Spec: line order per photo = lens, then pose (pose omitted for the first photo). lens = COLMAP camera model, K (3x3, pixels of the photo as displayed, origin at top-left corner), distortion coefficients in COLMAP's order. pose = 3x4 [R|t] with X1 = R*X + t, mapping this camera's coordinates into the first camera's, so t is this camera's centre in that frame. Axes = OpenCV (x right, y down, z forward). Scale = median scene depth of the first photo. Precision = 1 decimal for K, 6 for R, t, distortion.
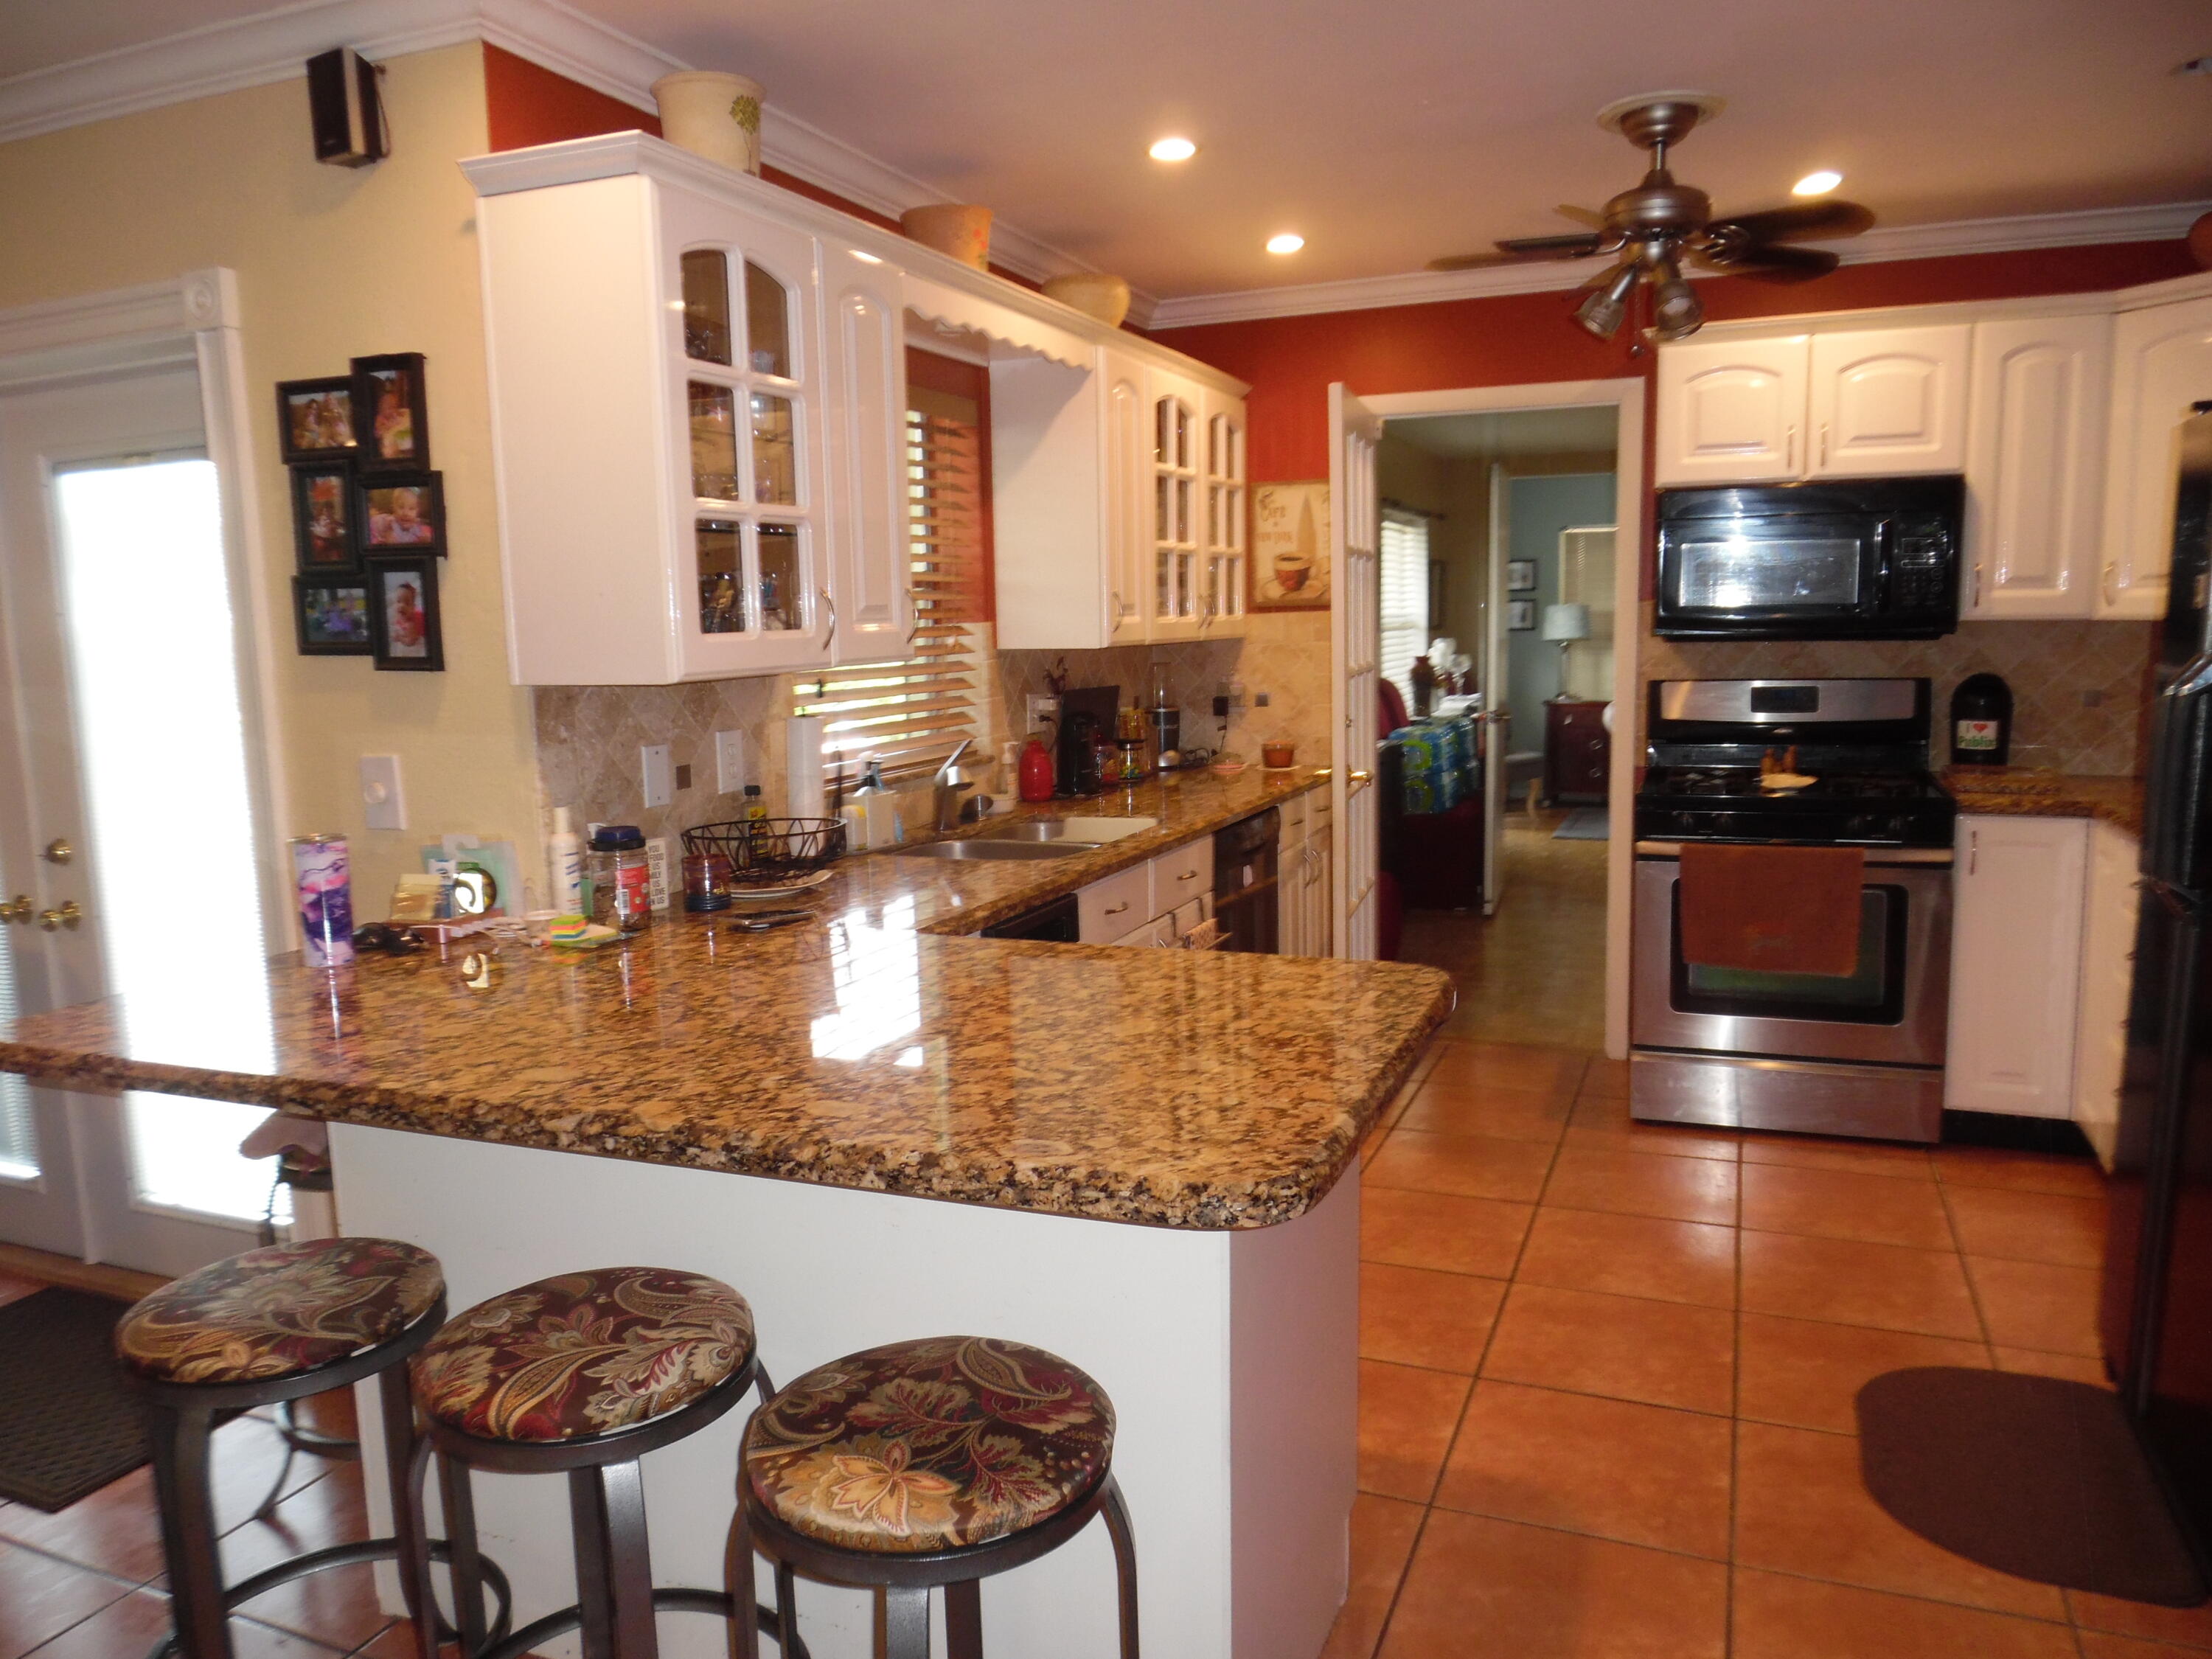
lens RADIAL K [[1539.6, 0, 1106.0], [0, 1539.6, 829.5], [0, 0, 1]] dist [0.004664, 0.003392]
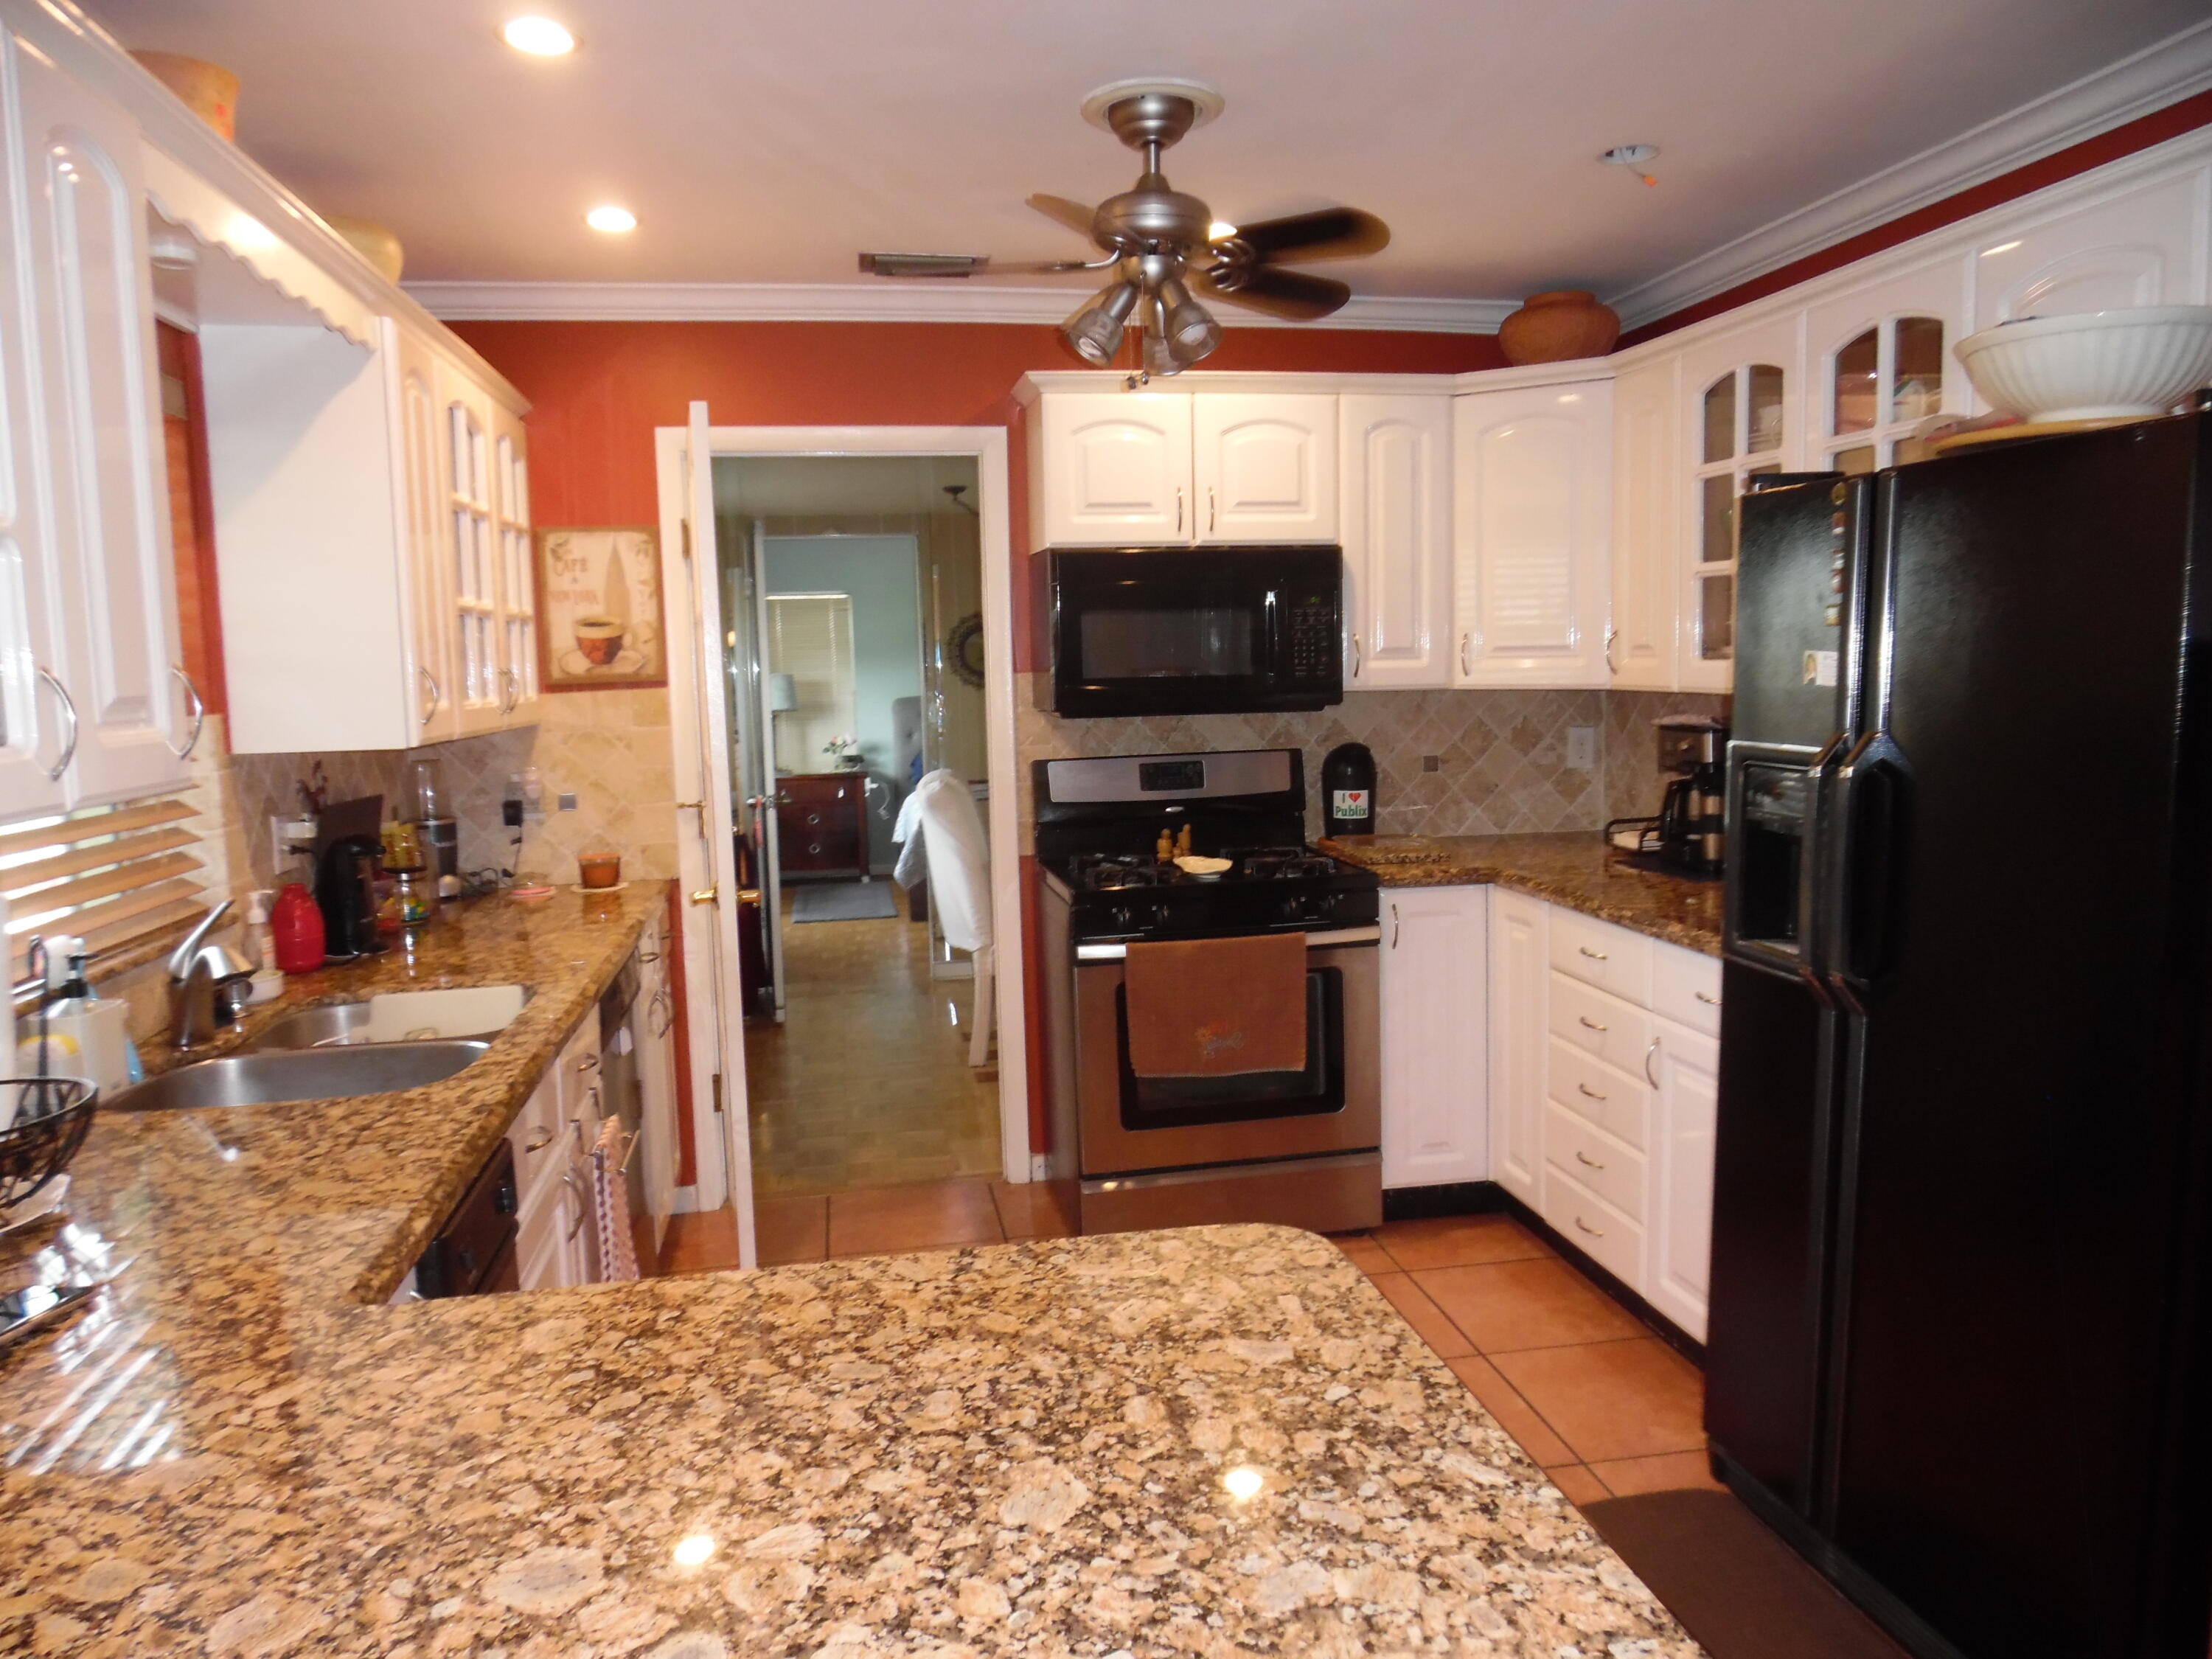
lens RADIAL K [[1543.8, 0, 1089.4], [0, 1543.8, 833.9], [0, 0, 1]] dist [-0.019517, 0.004764]
pose [[0.848890, -0.062911, 0.524813, -0.114350], [0.083930, 0.996338, -0.016325, -0.043651], [-0.521864, 0.057905, 0.851061, 0.256367]]
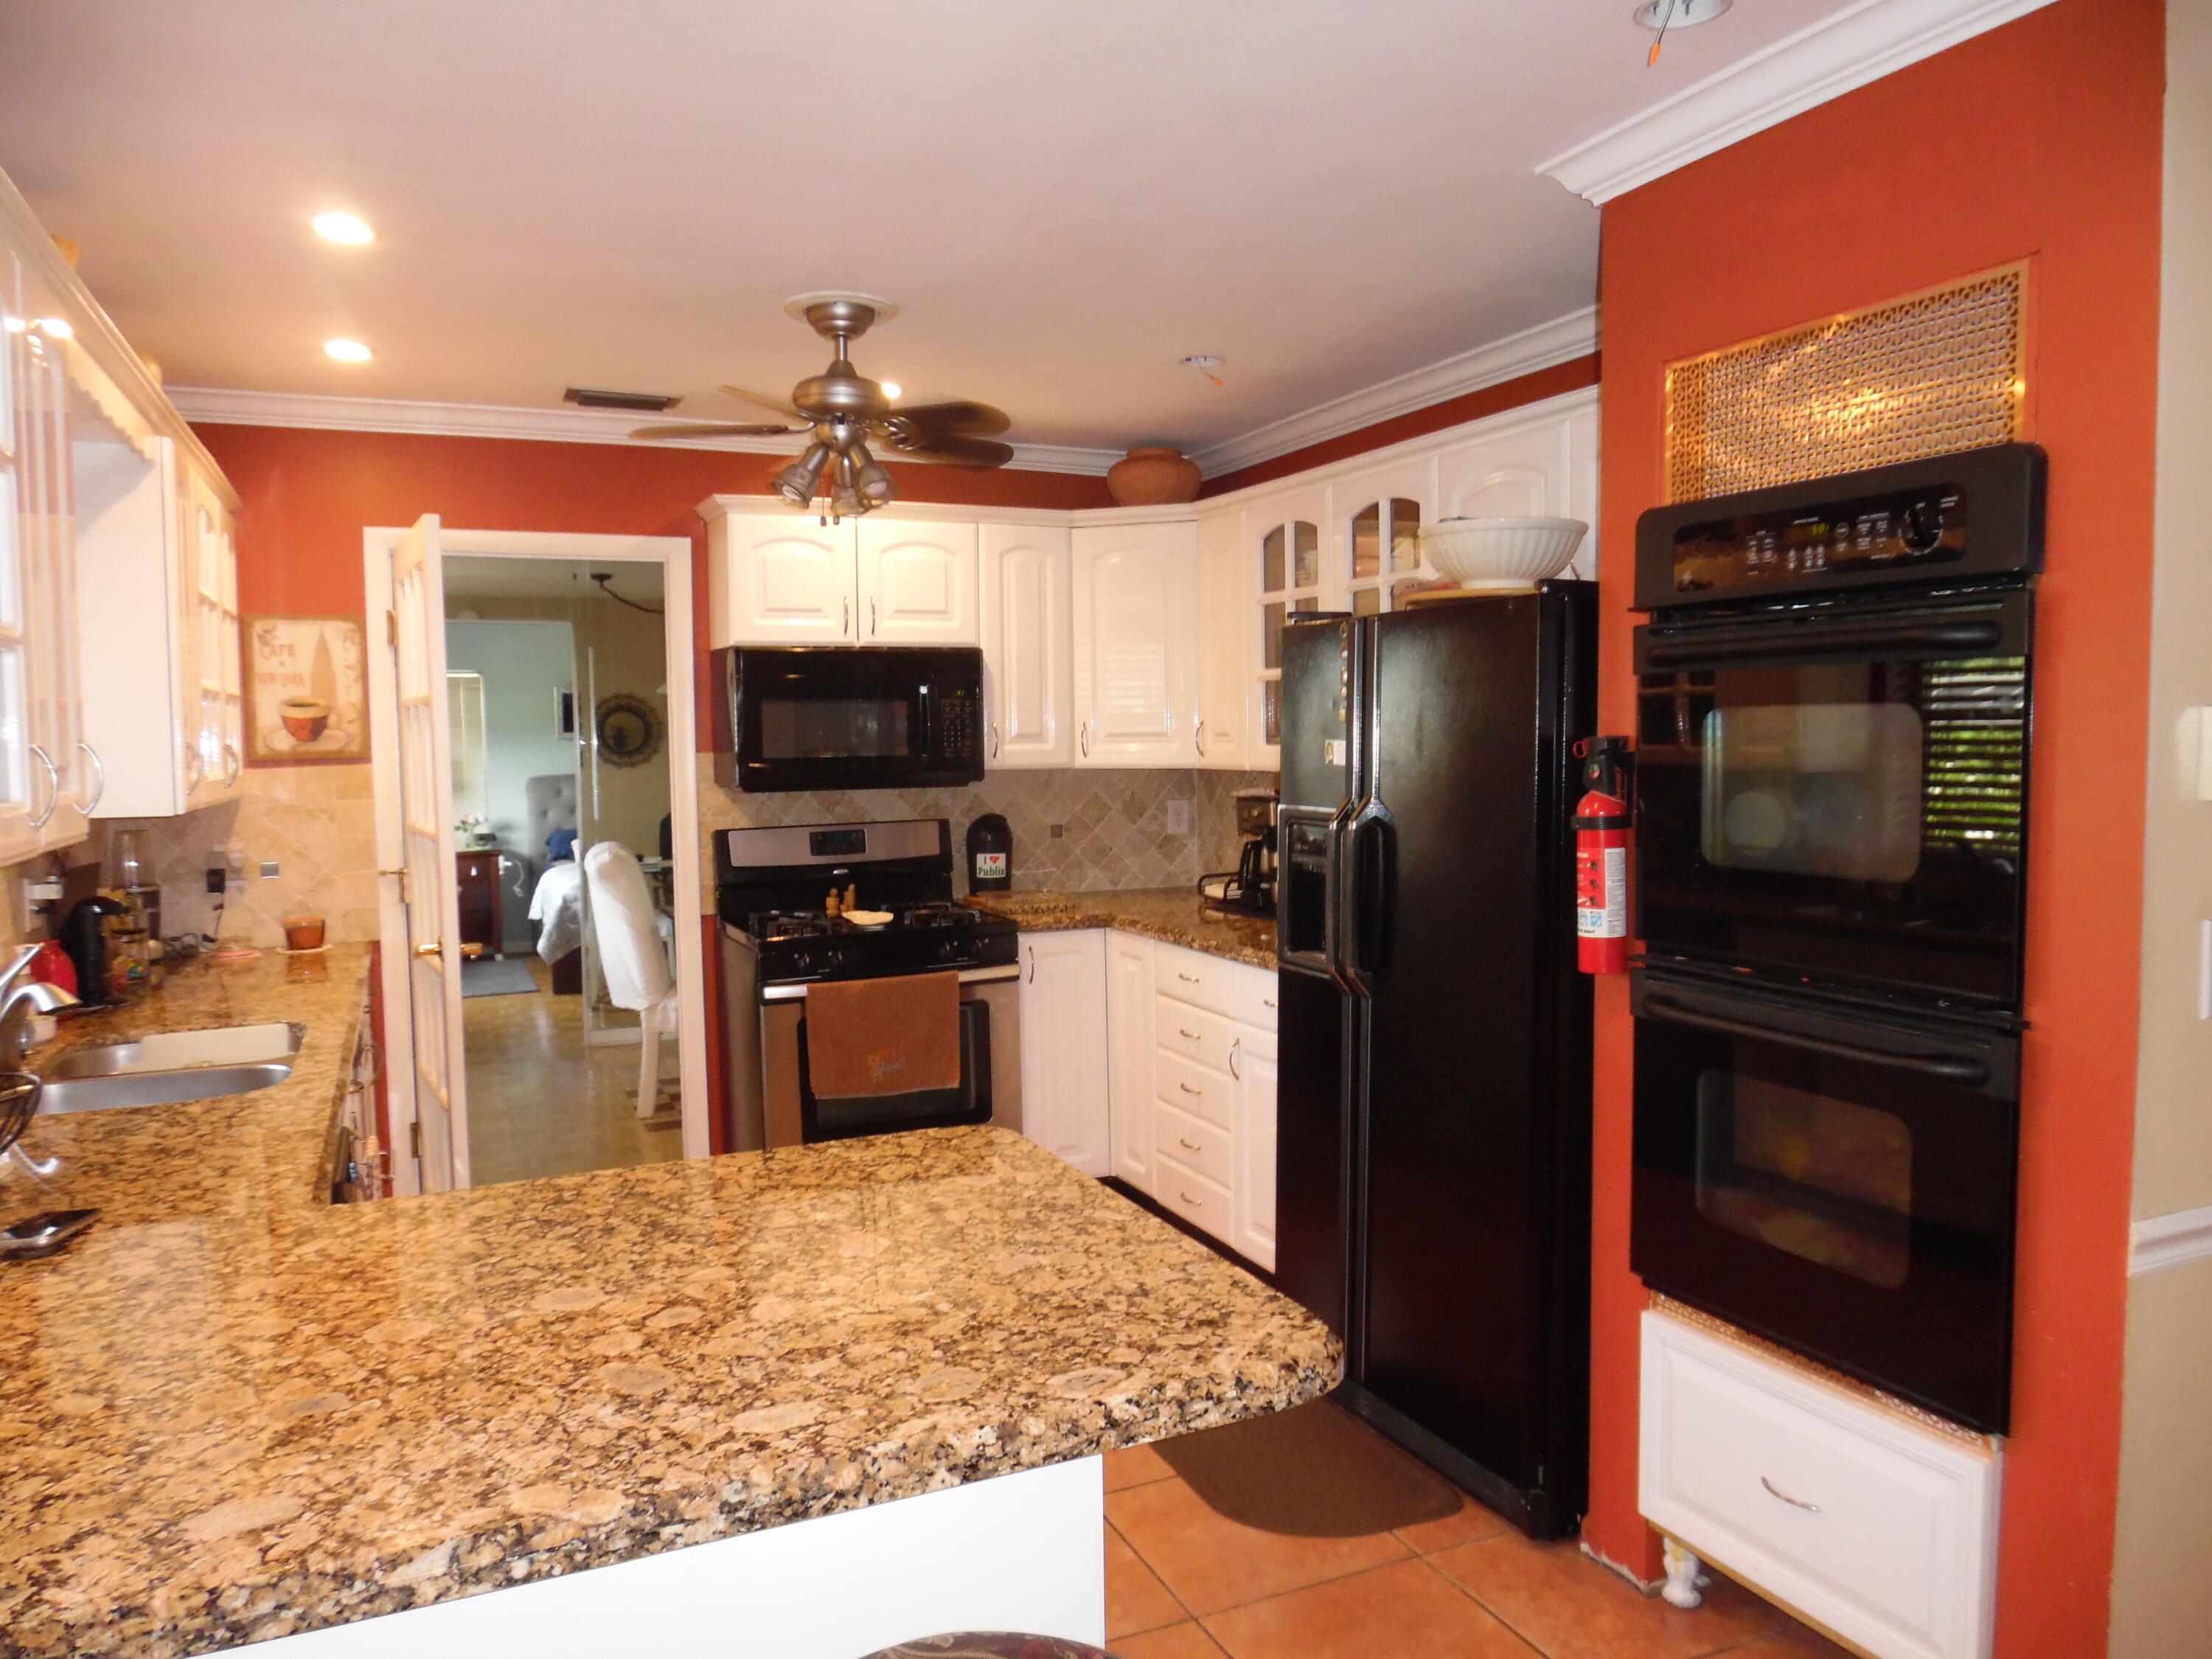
lens RADIAL K [[1560.9, 0, 1067.8], [0, 1560.9, 833.3], [0, 0, 1]] dist [0.000325, -0.018431]
pose [[0.704211, -0.039261, 0.708905, -0.257177], [0.103127, 0.993537, -0.047420, -0.025339], [-0.702461, 0.106501, 0.703709, 0.126742]]
